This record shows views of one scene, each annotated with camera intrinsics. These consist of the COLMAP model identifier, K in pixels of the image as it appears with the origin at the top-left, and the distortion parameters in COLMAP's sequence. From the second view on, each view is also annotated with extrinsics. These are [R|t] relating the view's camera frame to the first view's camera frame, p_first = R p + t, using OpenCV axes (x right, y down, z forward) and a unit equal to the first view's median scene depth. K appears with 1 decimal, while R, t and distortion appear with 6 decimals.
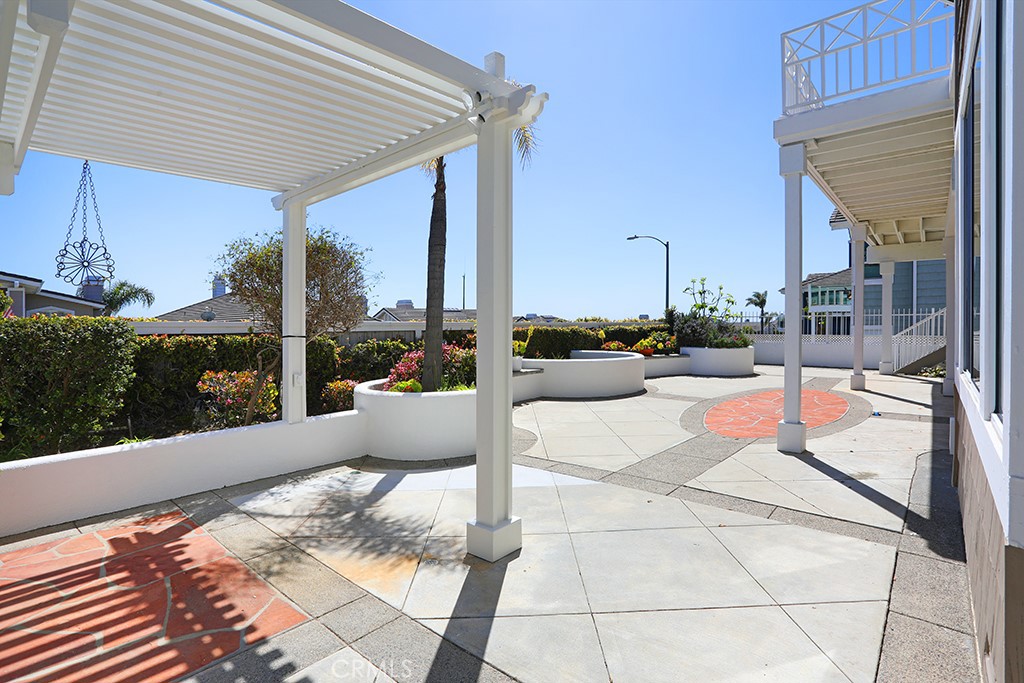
lens RADIAL K [[505.8, 0, 512.5], [0, 505.8, 318.8], [0, 0, 1]] dist [0.000086, 0.000917]
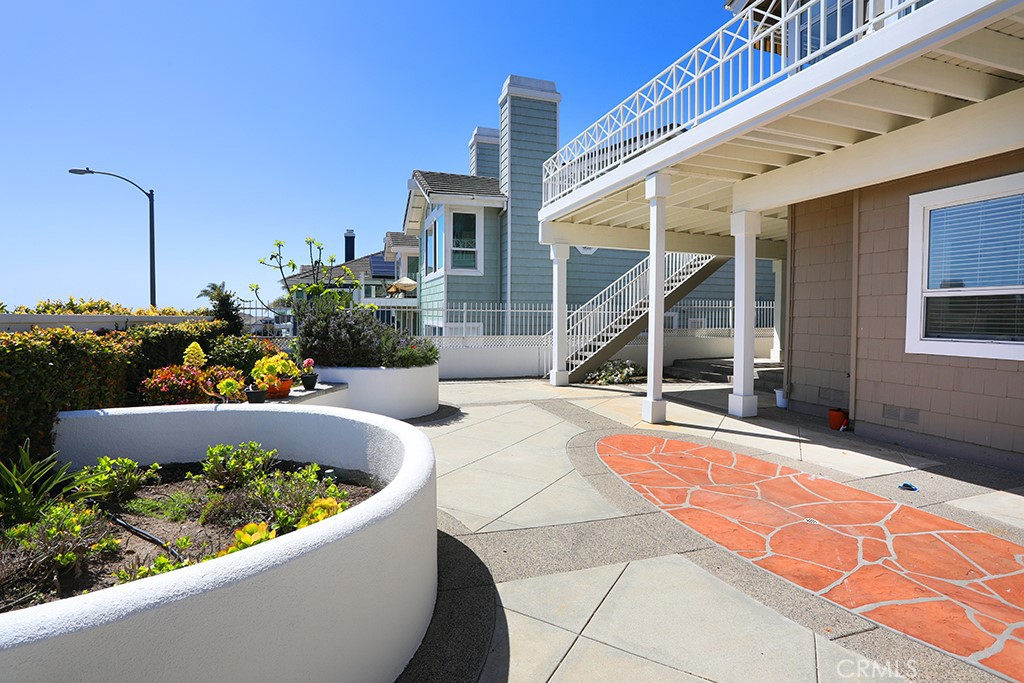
lens RADIAL K [[505.8, 0, 512.5], [0, 505.8, 318.8], [0, 0, 1]] dist [0.000086, 0.000917]
pose [[0.532129, 0.007237, 0.846632, 0.014883], [-0.016427, 0.999863, 0.001778, 0.004188], [-0.846504, -0.014853, 0.532175, 0.506883]]
